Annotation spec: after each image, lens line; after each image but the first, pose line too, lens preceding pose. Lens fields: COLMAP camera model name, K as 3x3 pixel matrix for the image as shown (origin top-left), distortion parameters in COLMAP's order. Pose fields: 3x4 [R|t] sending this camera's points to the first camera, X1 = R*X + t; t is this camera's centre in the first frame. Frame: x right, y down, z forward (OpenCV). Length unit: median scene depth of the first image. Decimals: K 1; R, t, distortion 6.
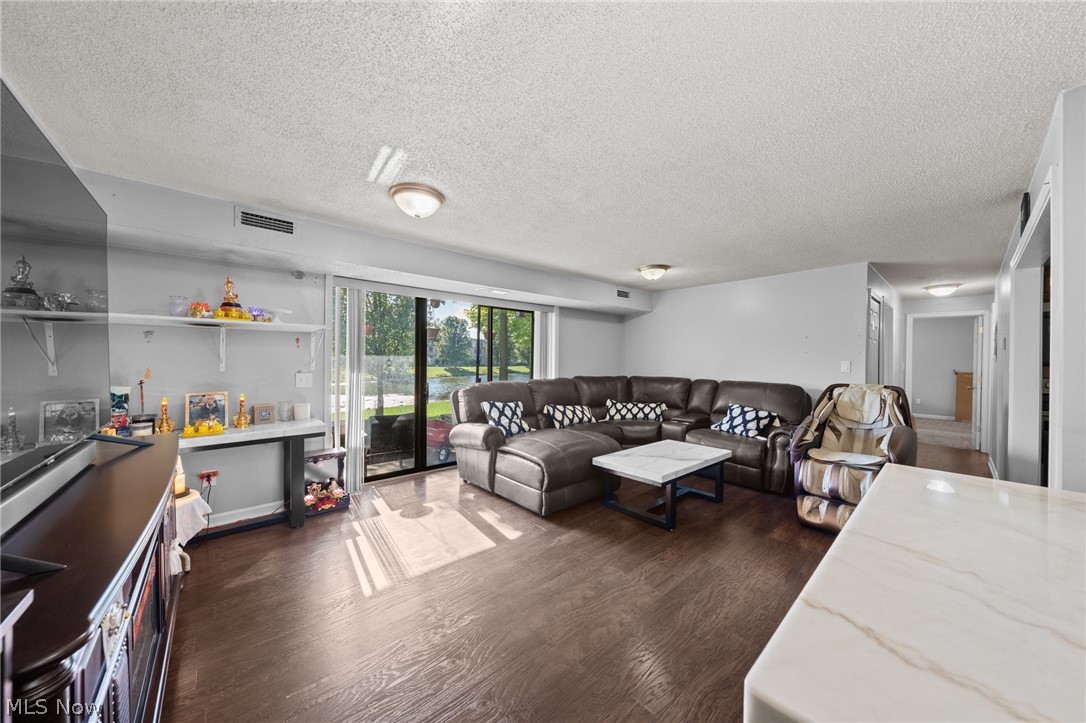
lens RADIAL K [[366.9, 0, 538.9], [0, 366.9, 362.7], [0, 0, 1]] dist [-0.002999, -0.000166]
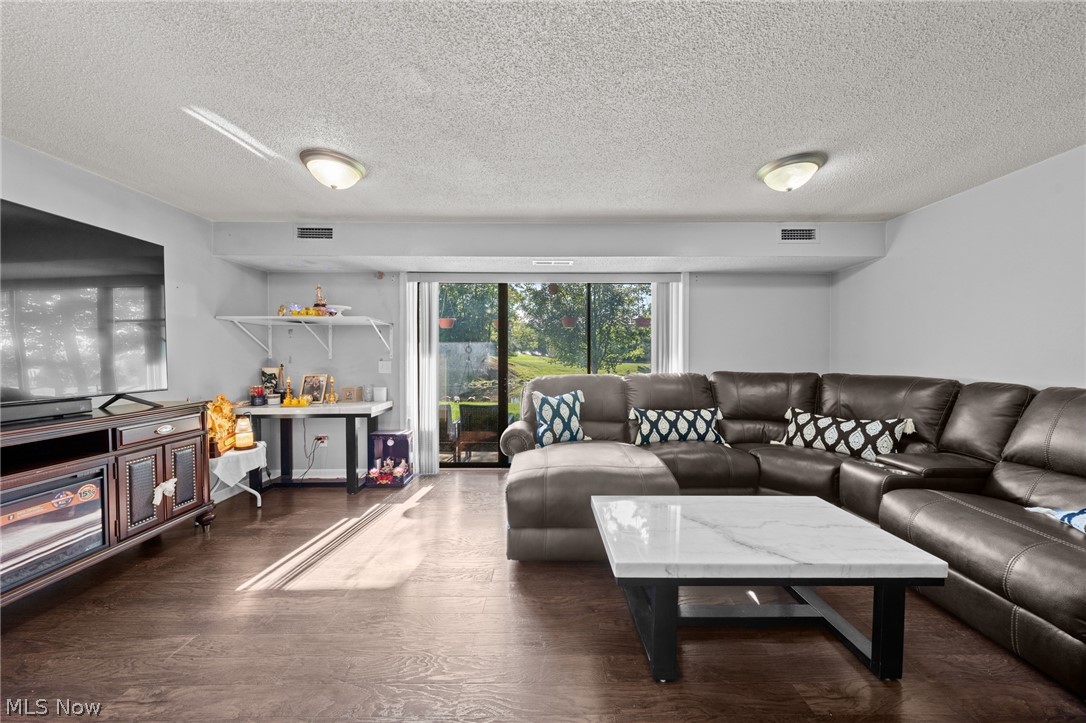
lens RADIAL K [[366.9, 0, 545.7], [0, 366.9, 358.5], [0, 0, 1]] dist [-0.002999, -0.000166]
pose [[0.764886, -0.002226, -0.644161, 0.412962], [0.001271, 0.999997, -0.001947, 0.021190], [0.644164, 0.000671, 0.764887, 0.390241]]
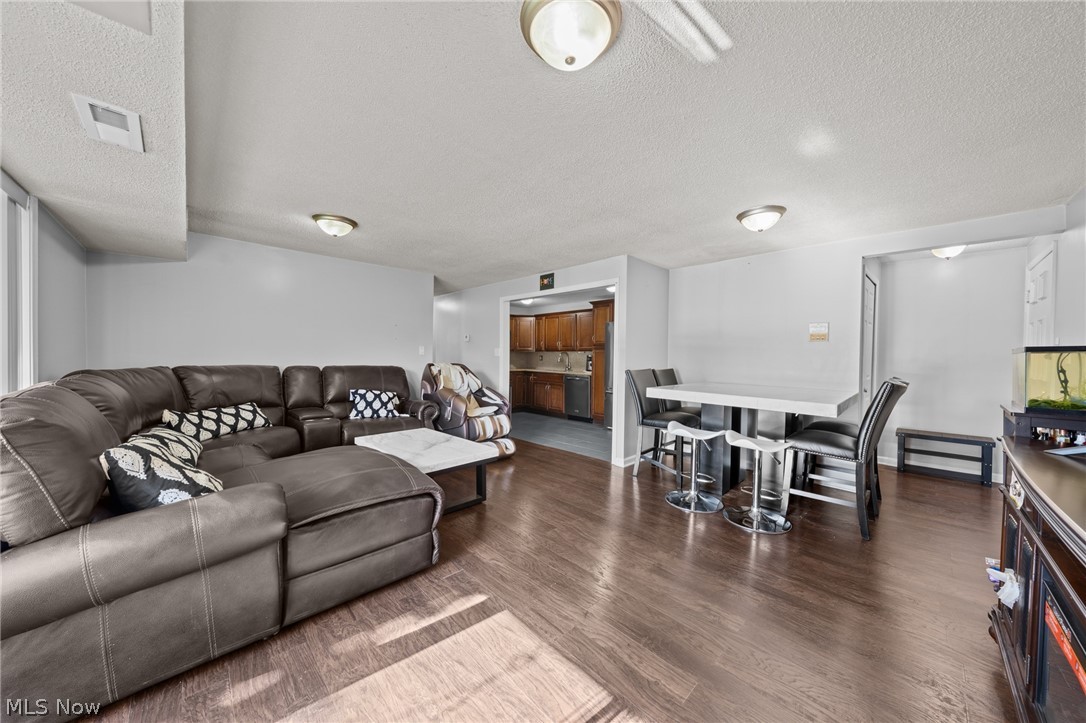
lens RADIAL K [[366.9, 0, 542.0], [0, 366.9, 363.3], [0, 0, 1]] dist [-0.002999, -0.000166]
pose [[-0.046280, -0.030608, 0.998459, -0.523846], [-0.009413, 0.999499, 0.030204, 0.010589], [-0.998884, -0.008001, -0.046545, 0.641411]]
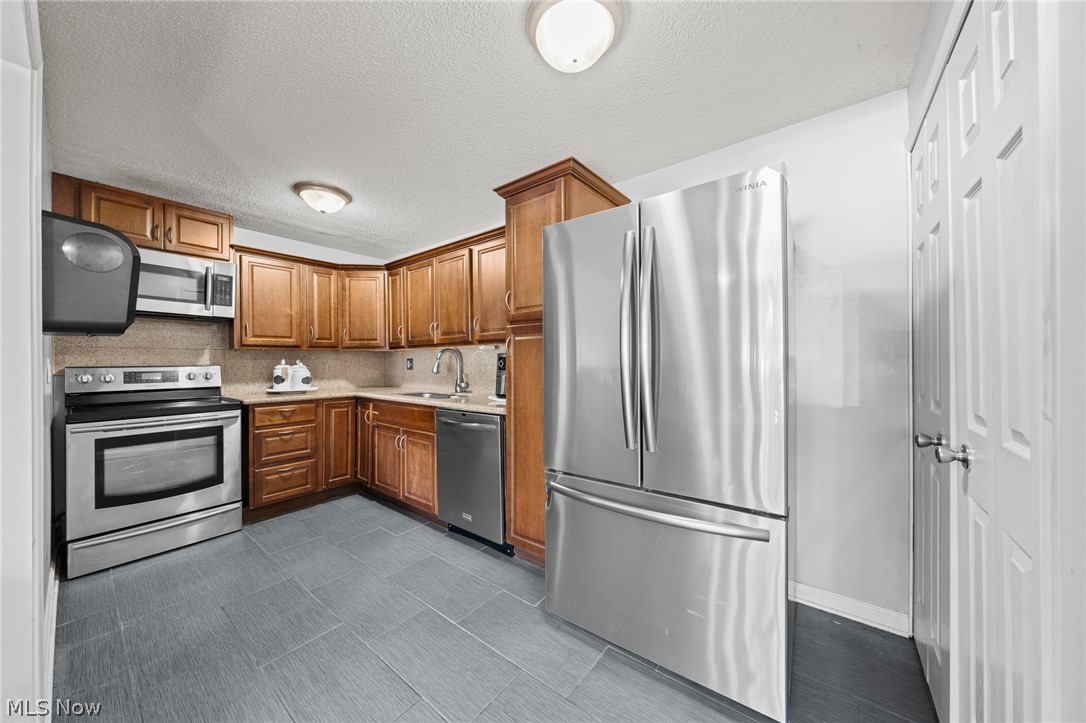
lens RADIAL K [[366.9, 0, 543.6], [0, 366.9, 362.4], [0, 0, 1]] dist [-0.002999, -0.000166]
pose [[-0.200099, -0.008838, 0.979736, 0.649674], [0.006449, 0.999926, 0.010337, 0.033217], [-0.979754, 0.008386, -0.200028, 0.377345]]
